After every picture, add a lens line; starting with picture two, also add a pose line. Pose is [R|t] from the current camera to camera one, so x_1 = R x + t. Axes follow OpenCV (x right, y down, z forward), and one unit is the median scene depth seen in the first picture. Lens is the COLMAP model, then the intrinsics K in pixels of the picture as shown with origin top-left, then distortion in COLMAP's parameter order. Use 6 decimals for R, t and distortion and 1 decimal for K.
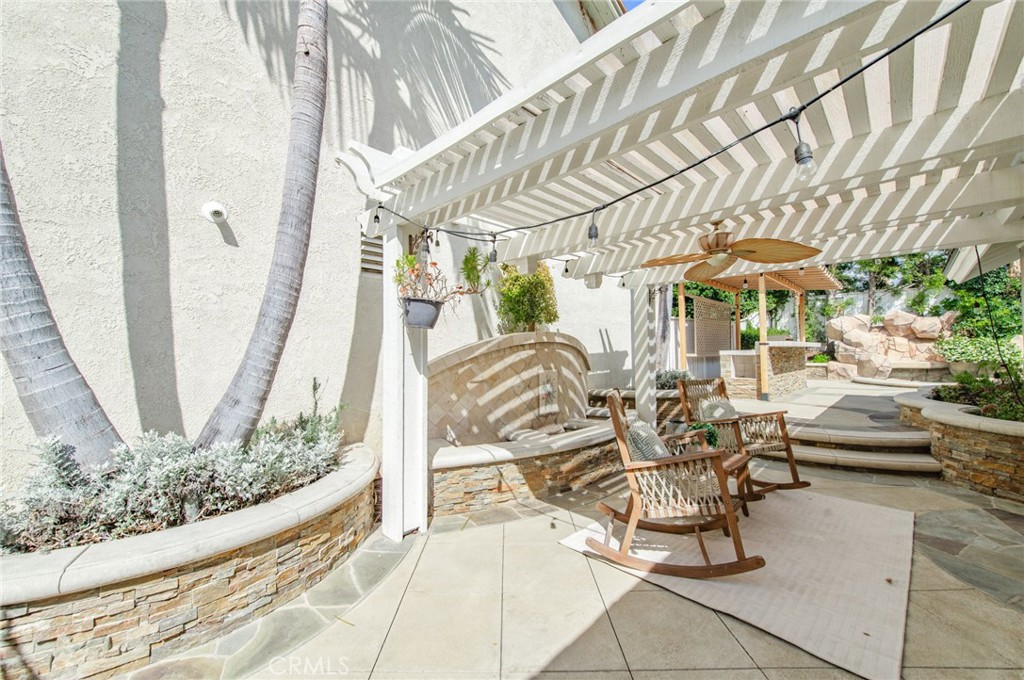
lens RADIAL K [[399.7, 0, 511.8], [0, 399.7, 341.1], [0, 0, 1]] dist [0.015122, -0.004143]
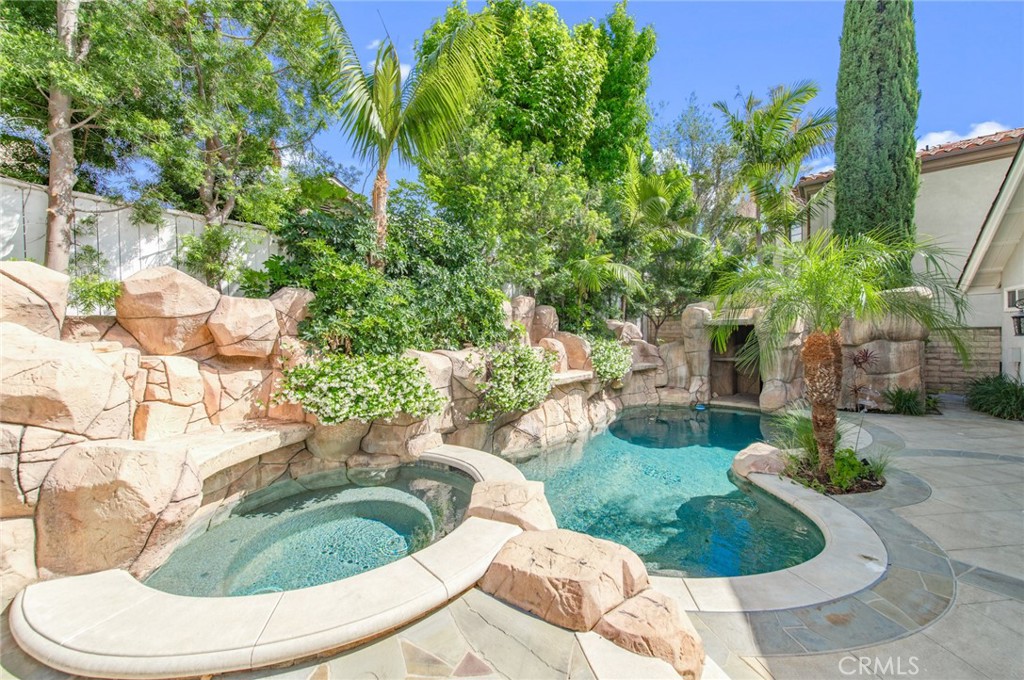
lens RADIAL K [[399.7, 0, 518.0], [0, 399.7, 341.1], [0, 0, 1]] dist [0.015122, -0.004143]
pose [[-0.111339, -0.009291, 0.993739, 0.632534], [-0.008608, 0.999928, 0.008385, -0.025761], [-0.993745, -0.007621, -0.111411, 0.781981]]
